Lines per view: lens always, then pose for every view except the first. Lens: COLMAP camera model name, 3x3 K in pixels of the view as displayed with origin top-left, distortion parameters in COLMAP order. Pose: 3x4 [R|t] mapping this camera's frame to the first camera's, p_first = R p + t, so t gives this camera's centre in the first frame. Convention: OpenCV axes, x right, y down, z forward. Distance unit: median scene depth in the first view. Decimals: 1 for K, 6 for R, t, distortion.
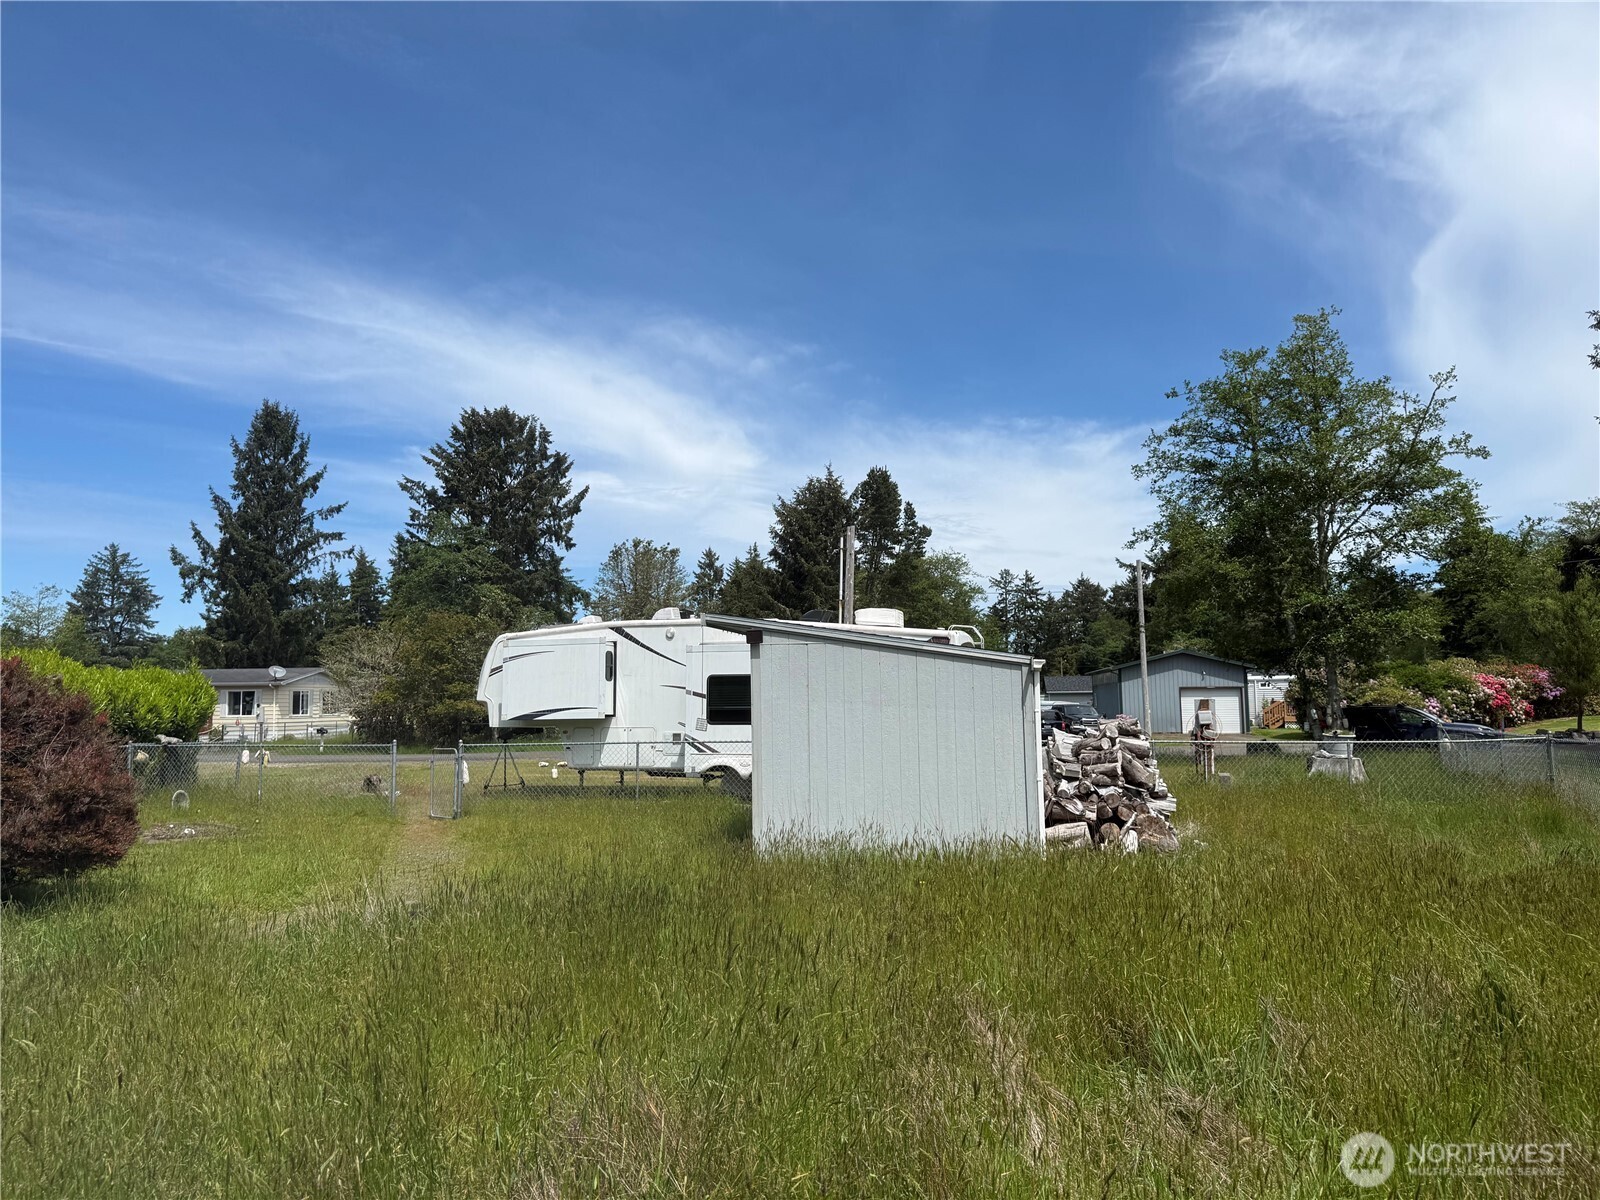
lens RADIAL K [[1105.5, 0, 800.0], [0, 1105.5, 600.0], [0, 0, 1]] dist [0.077998, -0.090566]
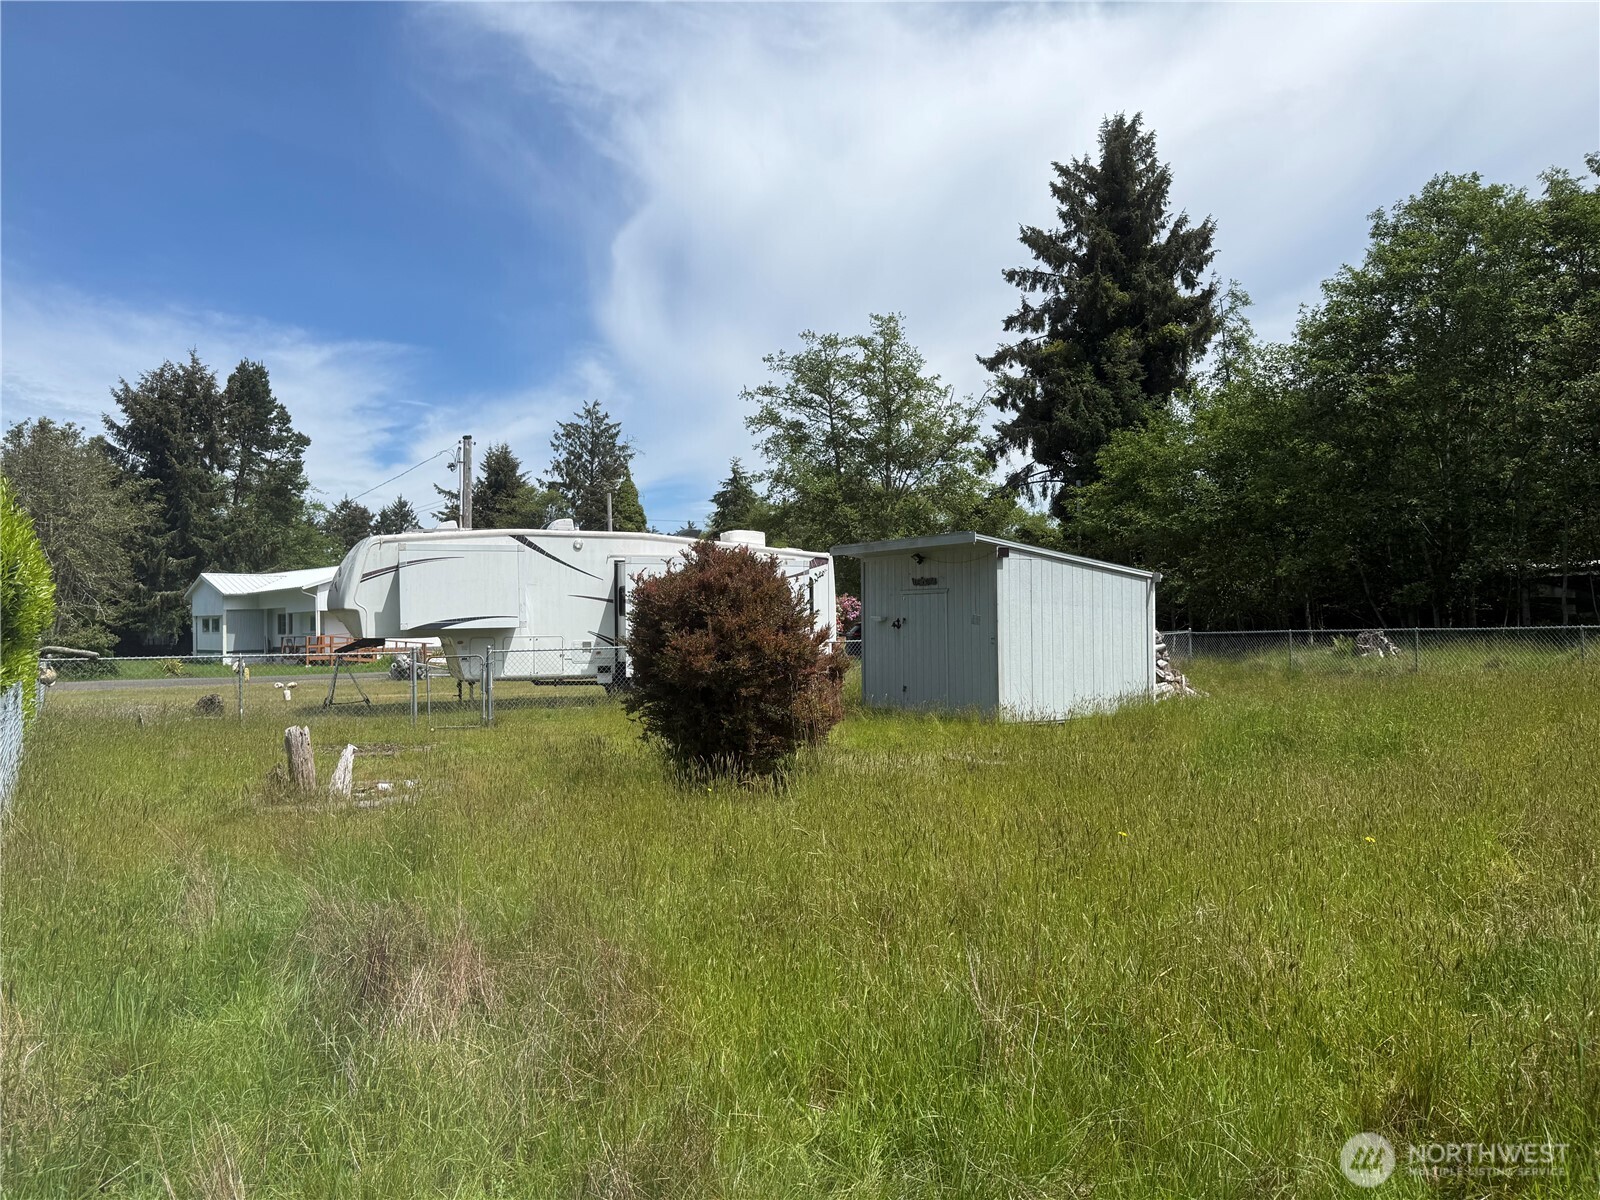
lens RADIAL K [[1105.5, 0, 800.0], [0, 1105.5, 600.0], [0, 0, 1]] dist [0.077998, -0.090566]
pose [[0.775108, 0.011662, 0.631722, -0.154816], [-0.052182, 0.997595, 0.045611, 0.006261], [-0.629671, -0.068318, 0.773852, 0.020652]]
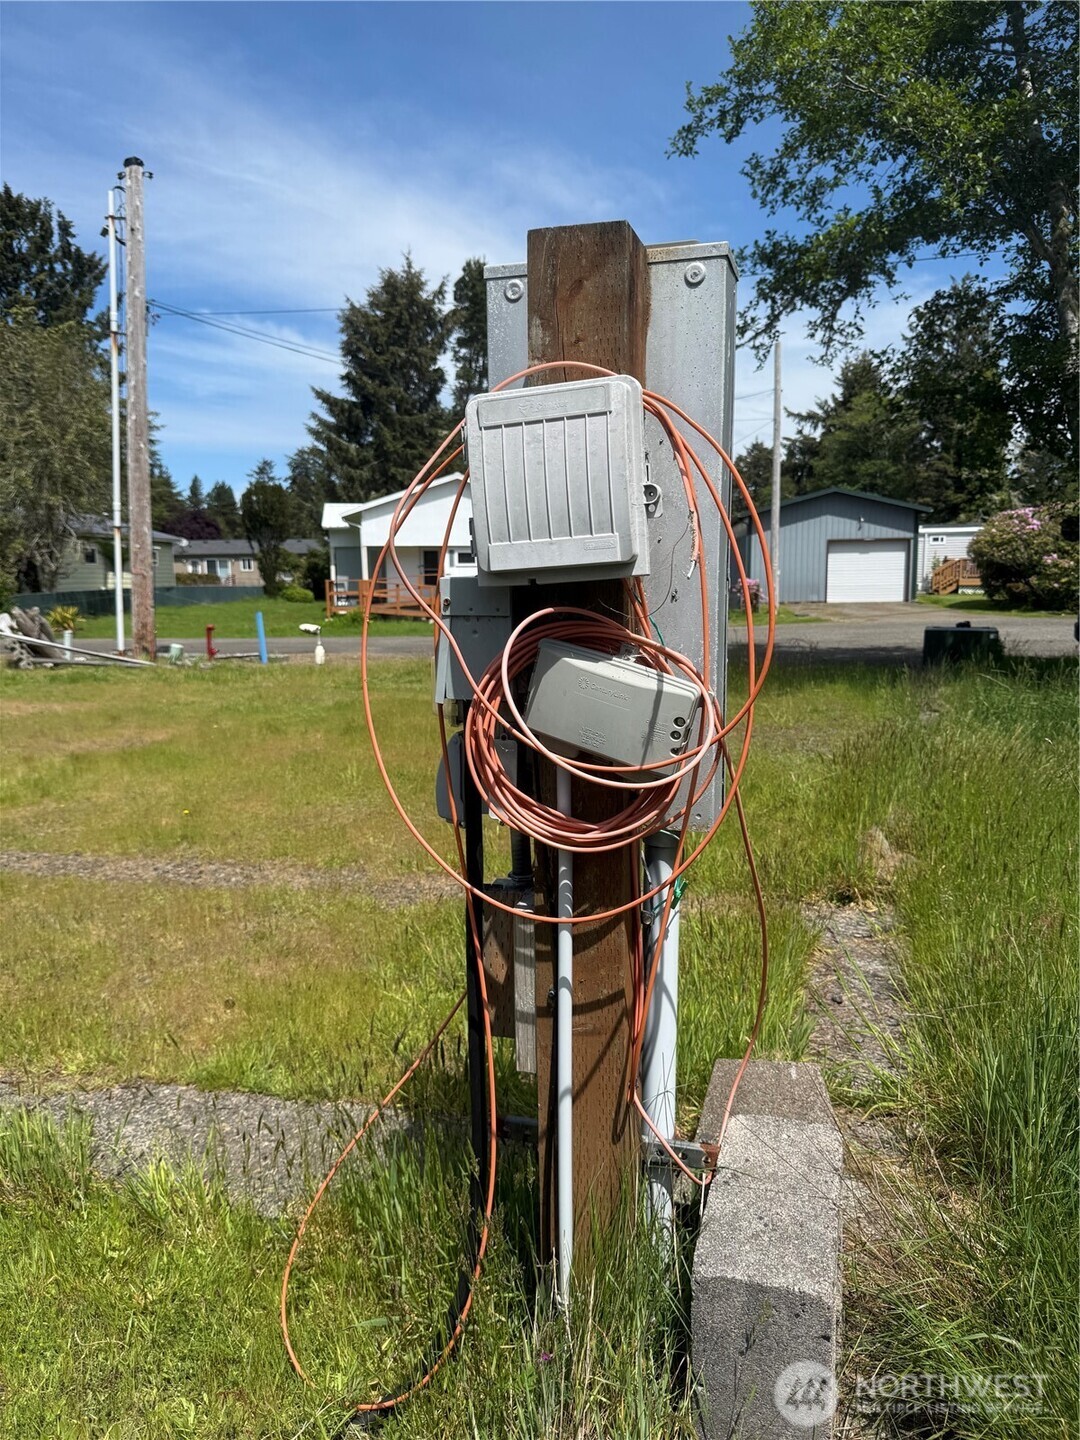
lens RADIAL K [[994.9, 0, 540.0], [0, 994.9, 720.0], [0, 0, 1]] dist [0.077998, -0.090566]
pose [[0.999421, -0.007311, 0.033244, 0.091251], [-0.000822, 0.971194, 0.238287, 0.025734], [-0.034028, -0.238177, 0.970626, 0.240412]]
